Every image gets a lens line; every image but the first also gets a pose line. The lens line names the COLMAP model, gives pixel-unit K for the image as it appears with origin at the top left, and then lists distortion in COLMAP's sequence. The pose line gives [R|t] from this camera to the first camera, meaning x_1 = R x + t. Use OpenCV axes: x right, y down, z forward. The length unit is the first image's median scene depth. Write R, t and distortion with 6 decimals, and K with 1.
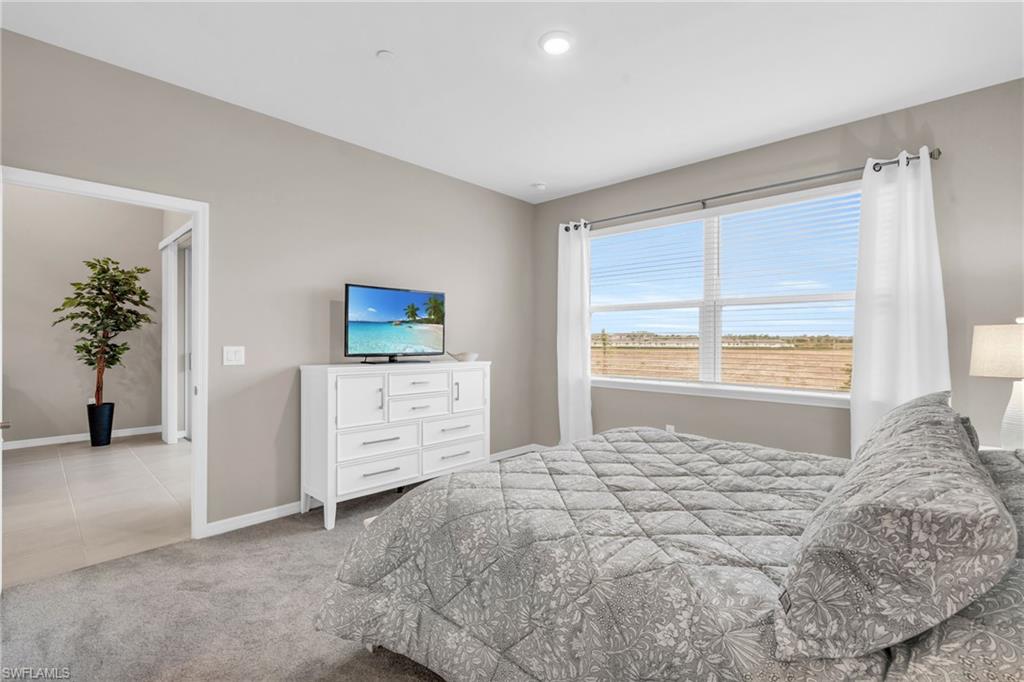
lens RADIAL K [[451.9, 0, 513.4], [0, 451.9, 337.1], [0, 0, 1]] dist [-0.000835, -0.000070]
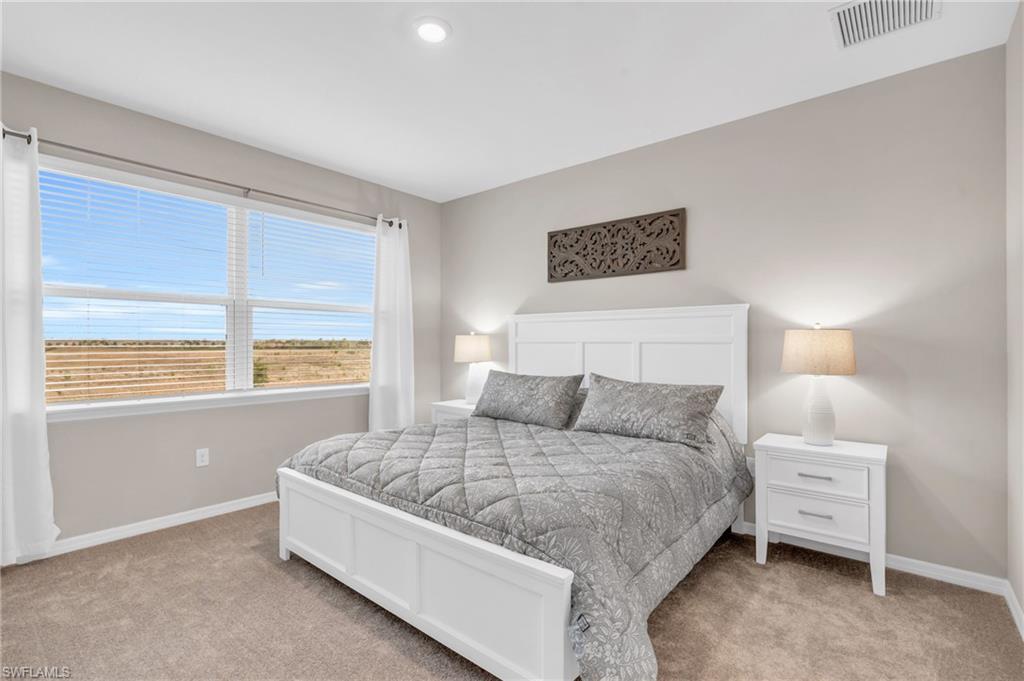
lens RADIAL K [[479.2, 0, 512.0], [0, 479.2, 340.5], [0, 0, 1]] dist [0.000012, 0.000011]
pose [[-0.047349, 0.003442, 0.998872, -0.567565], [-0.006348, 0.999973, -0.003746, 0.000764], [-0.998858, -0.006518, -0.047326, 0.521317]]
